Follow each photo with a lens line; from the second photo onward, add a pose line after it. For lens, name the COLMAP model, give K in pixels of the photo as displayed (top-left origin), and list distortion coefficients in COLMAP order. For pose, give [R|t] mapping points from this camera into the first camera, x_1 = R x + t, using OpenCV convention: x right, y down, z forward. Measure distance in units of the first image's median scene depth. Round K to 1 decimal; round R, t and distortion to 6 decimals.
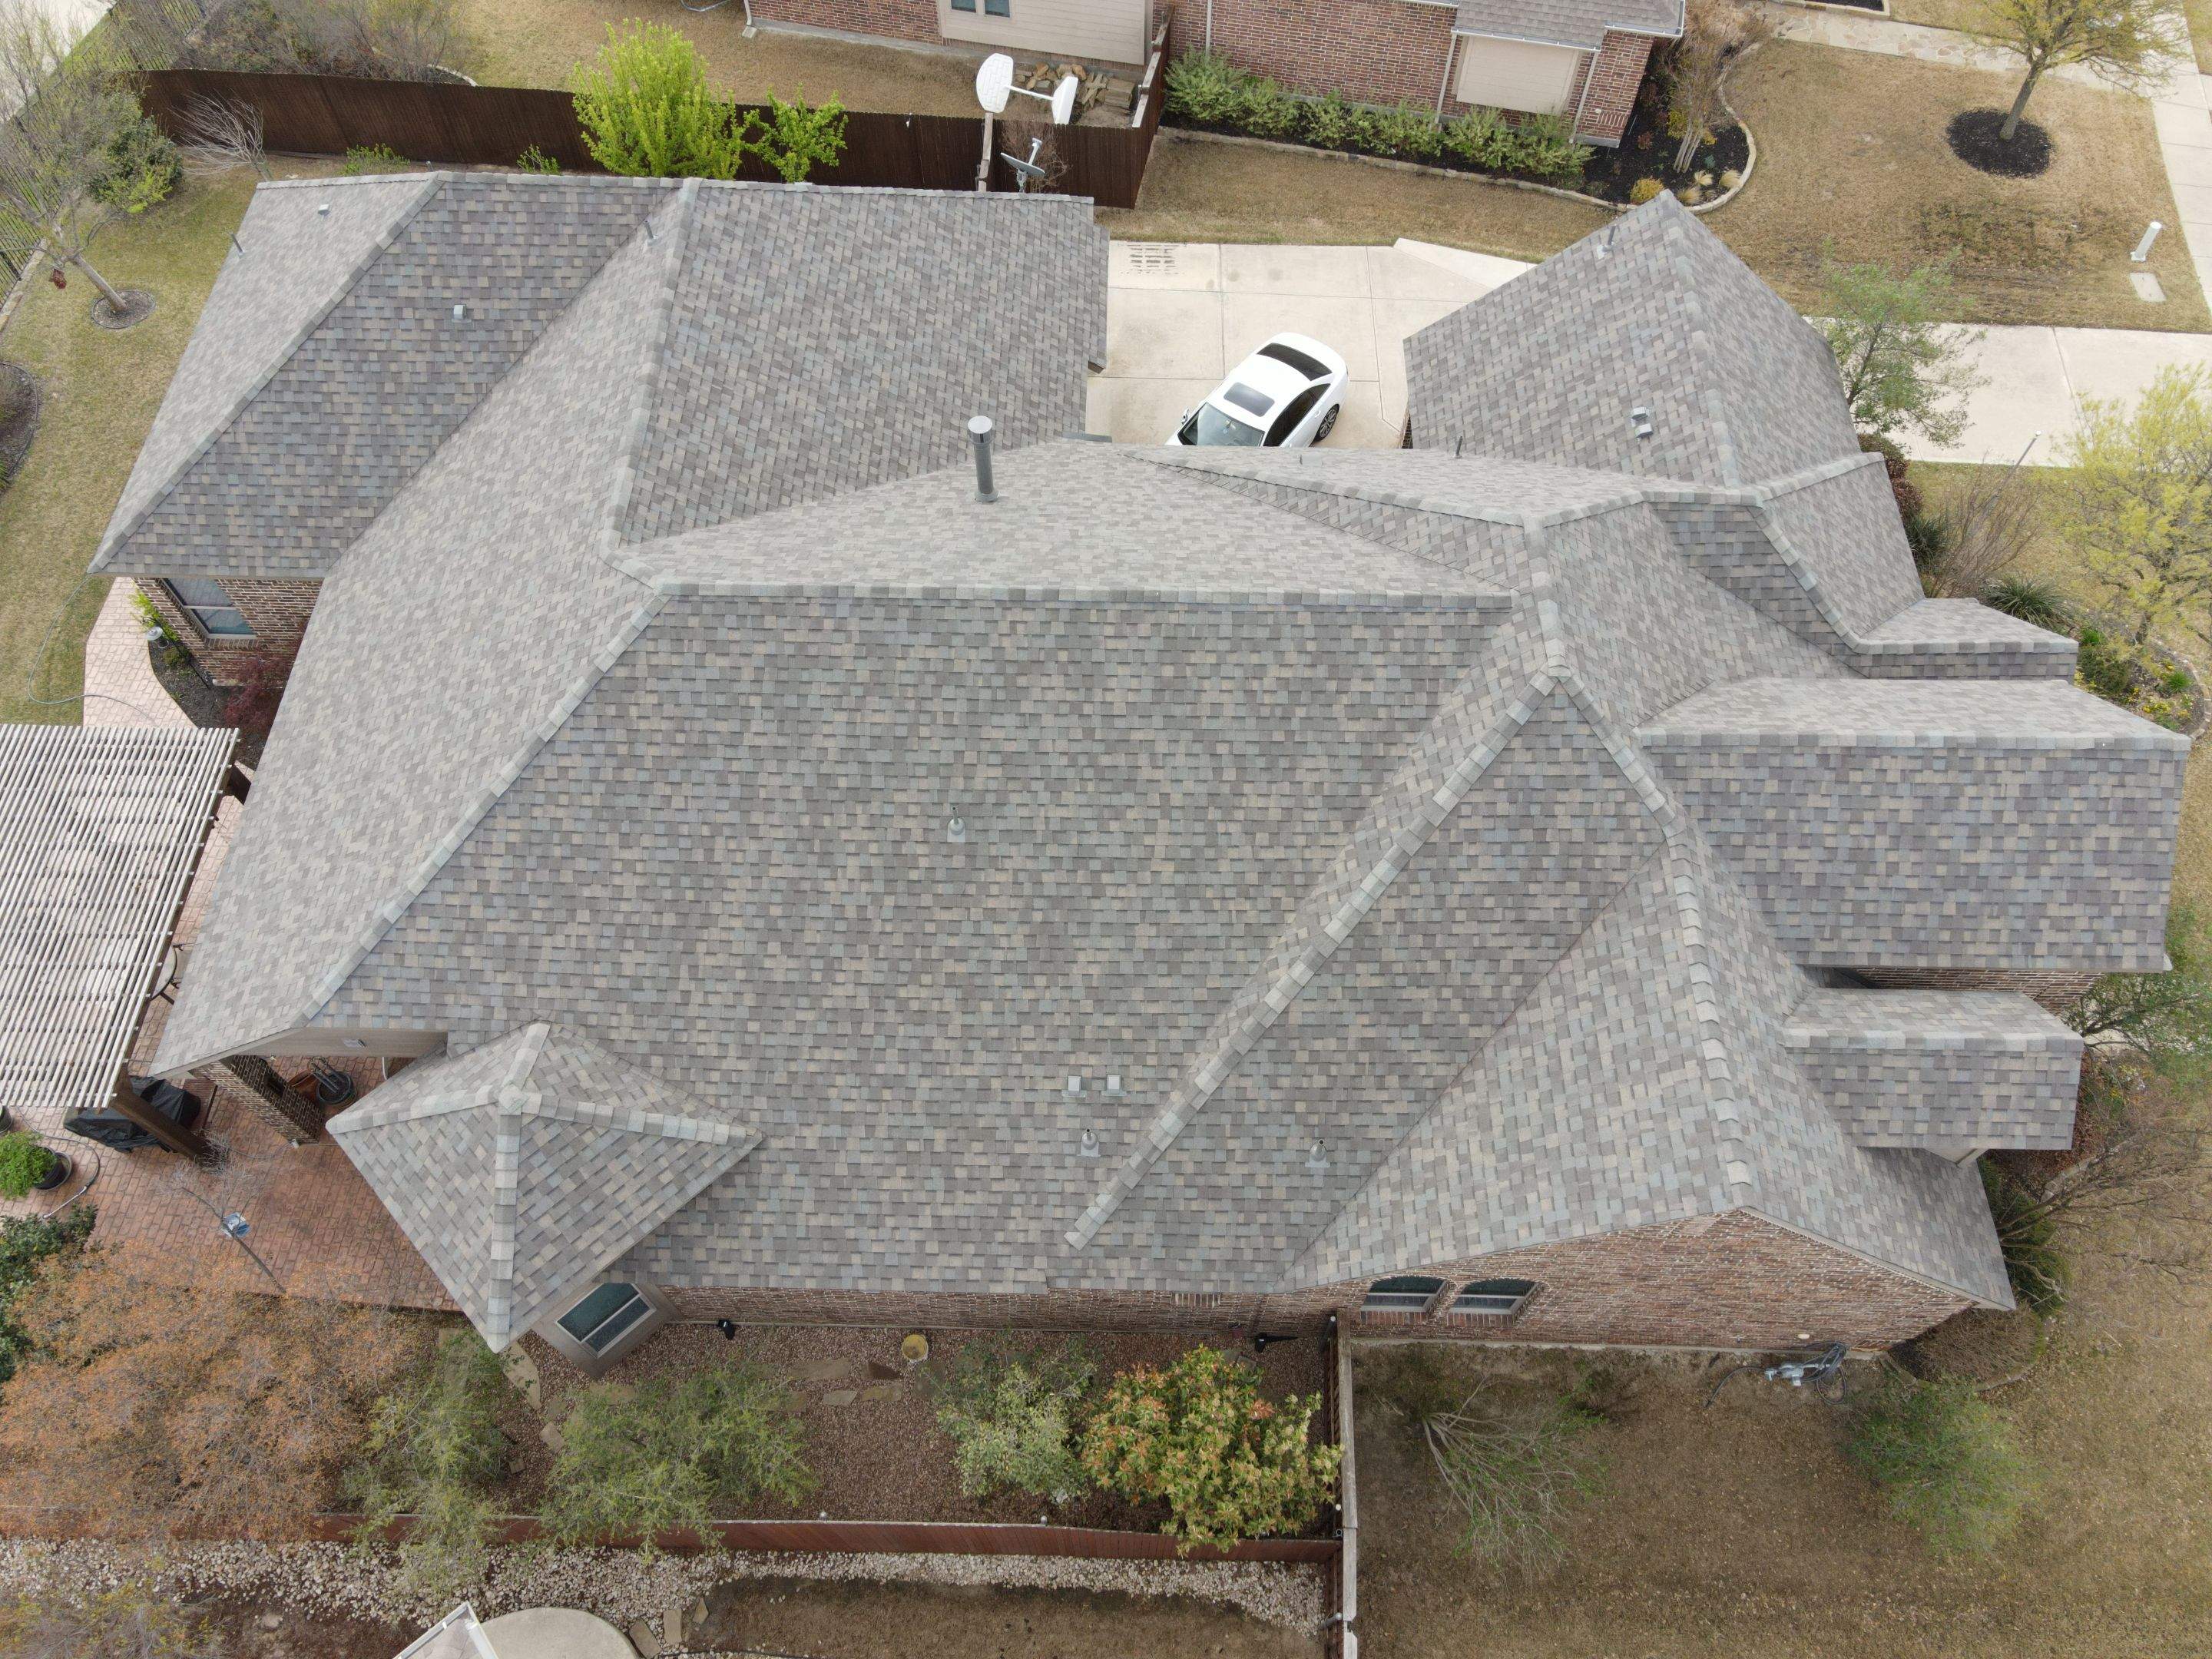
lens RADIAL K [[1615.2, 0, 1106.6], [0, 1615.2, 822.1], [0, 0, 1]] dist [0.009715, 0.010305]
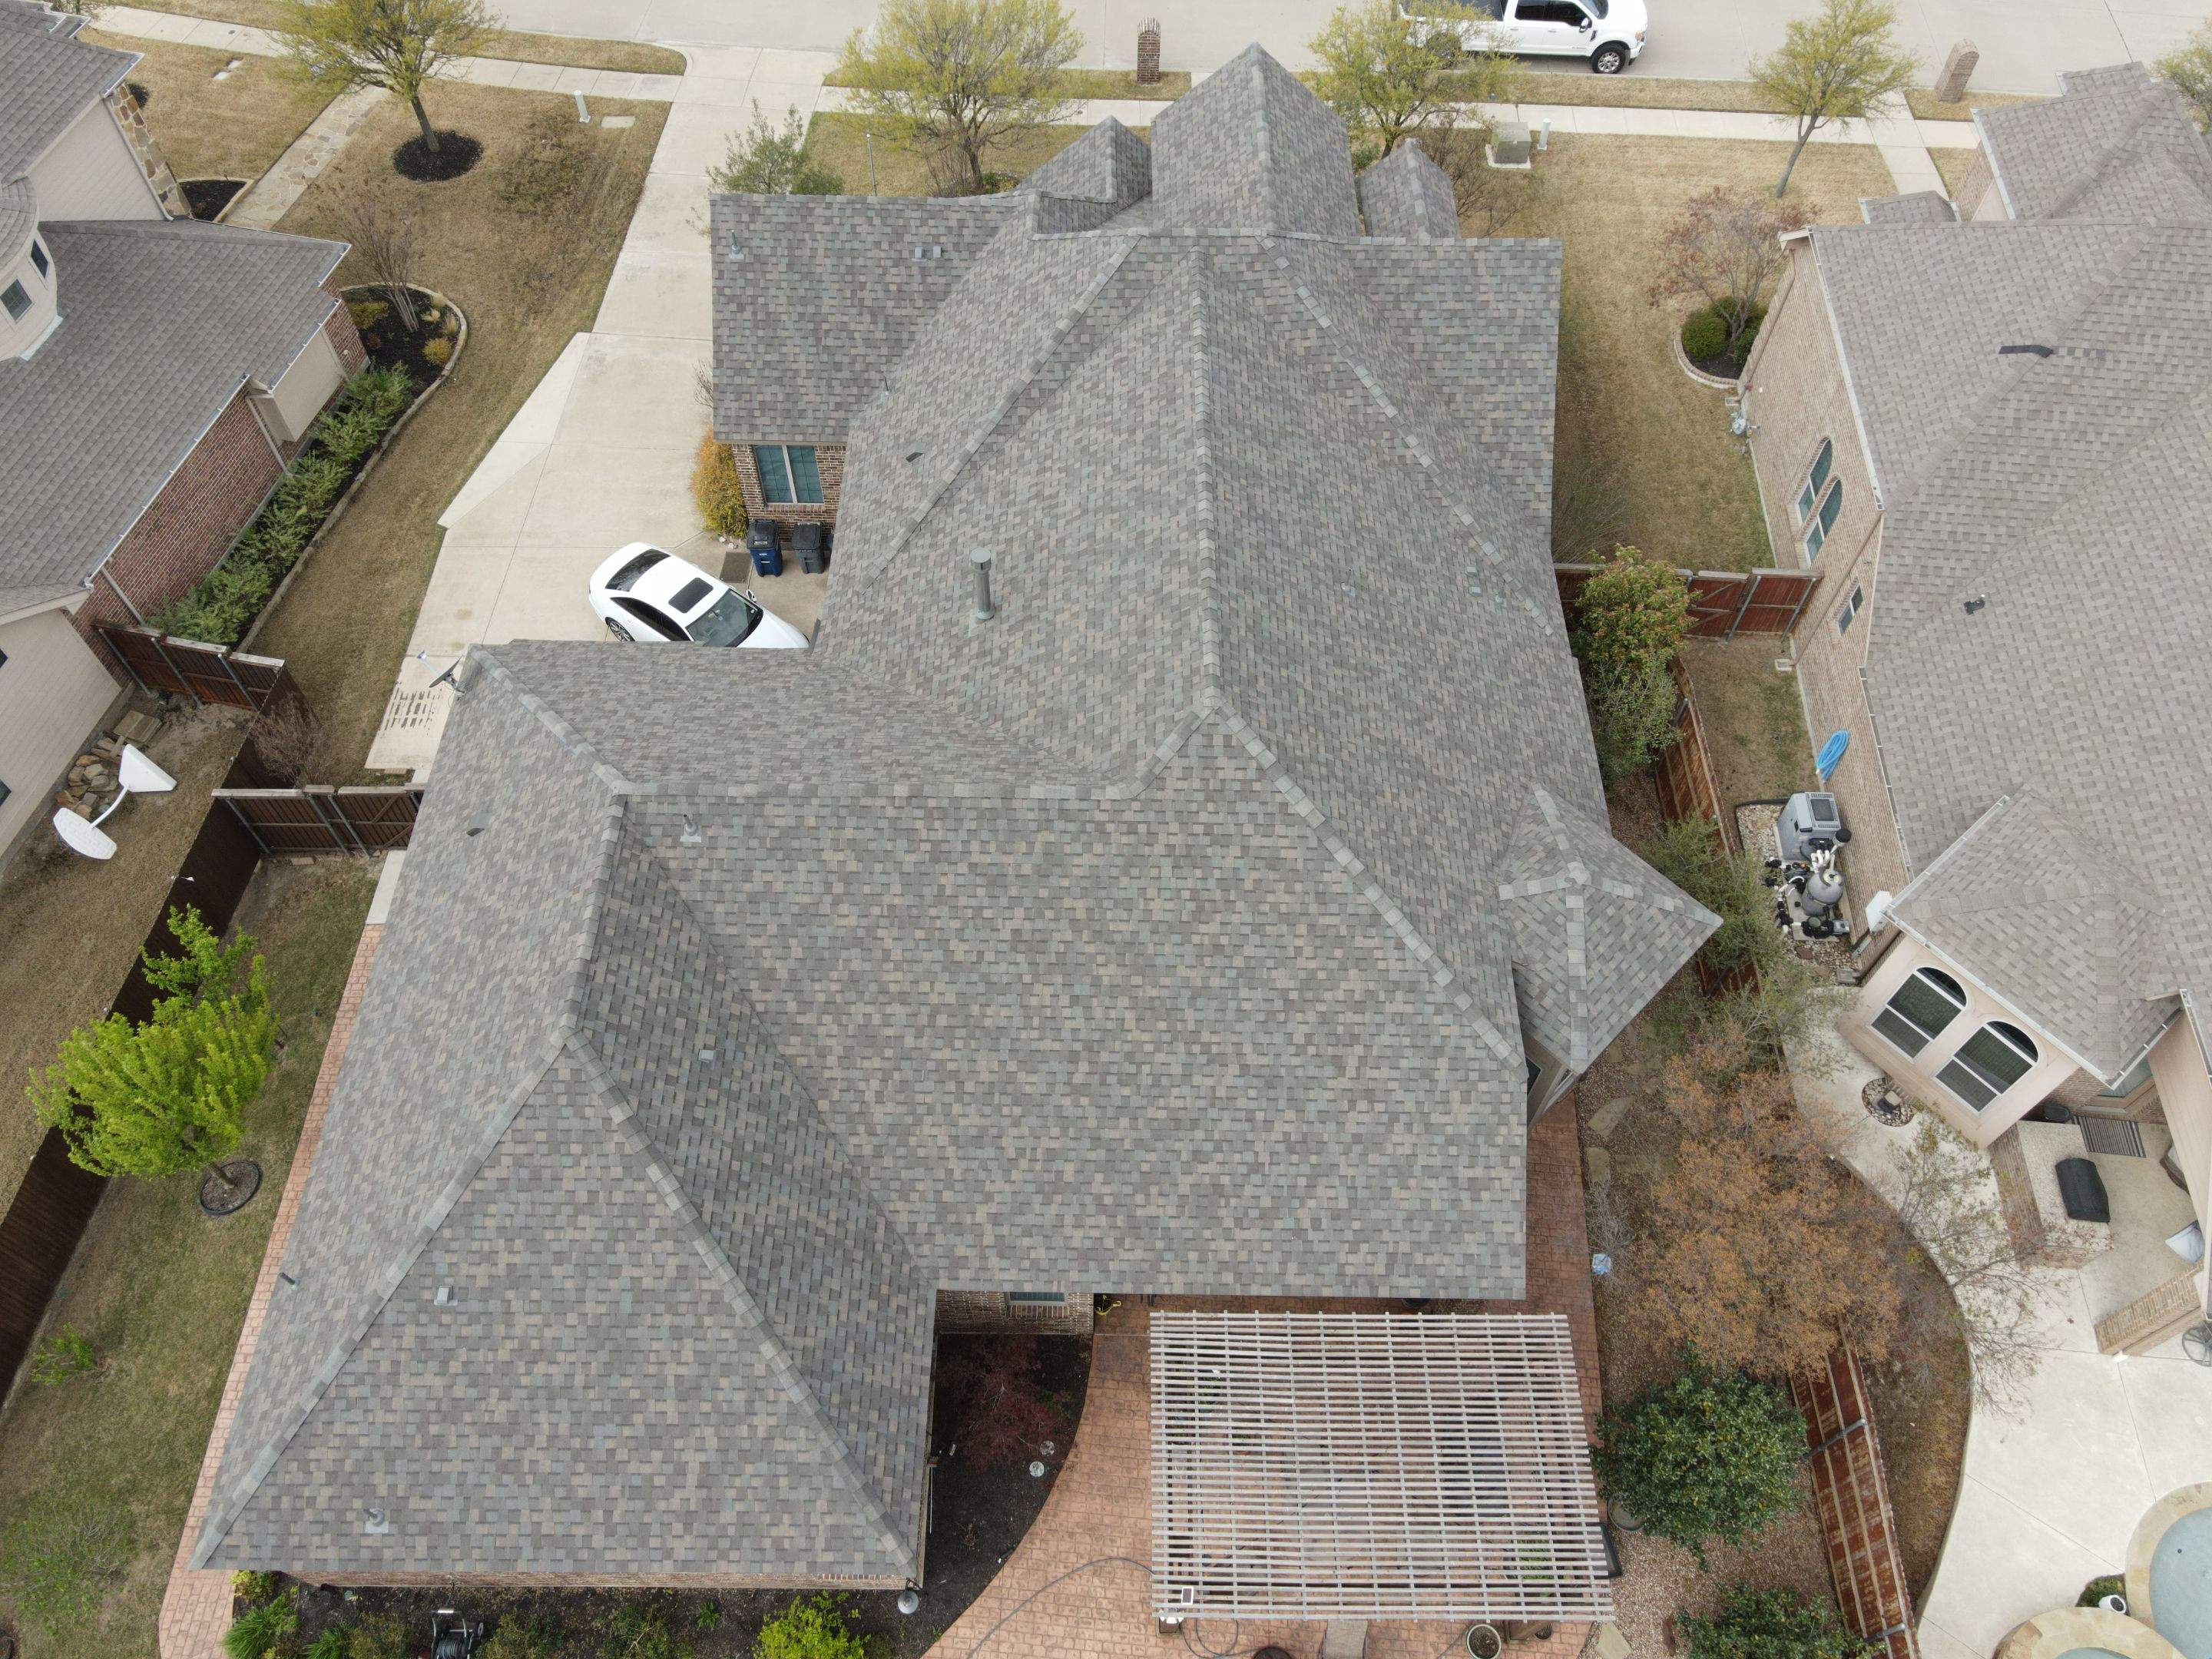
lens RADIAL K [[1615.2, 0, 1093.3], [0, 1615.2, 830.9], [0, 0, 1]] dist [0.009715, 0.010305]
pose [[-0.012932, -0.825795, 0.563822, -0.924663], [0.851622, 0.286394, 0.438998, -0.646387], [-0.523998, 0.485840, 0.699561, 0.235209]]
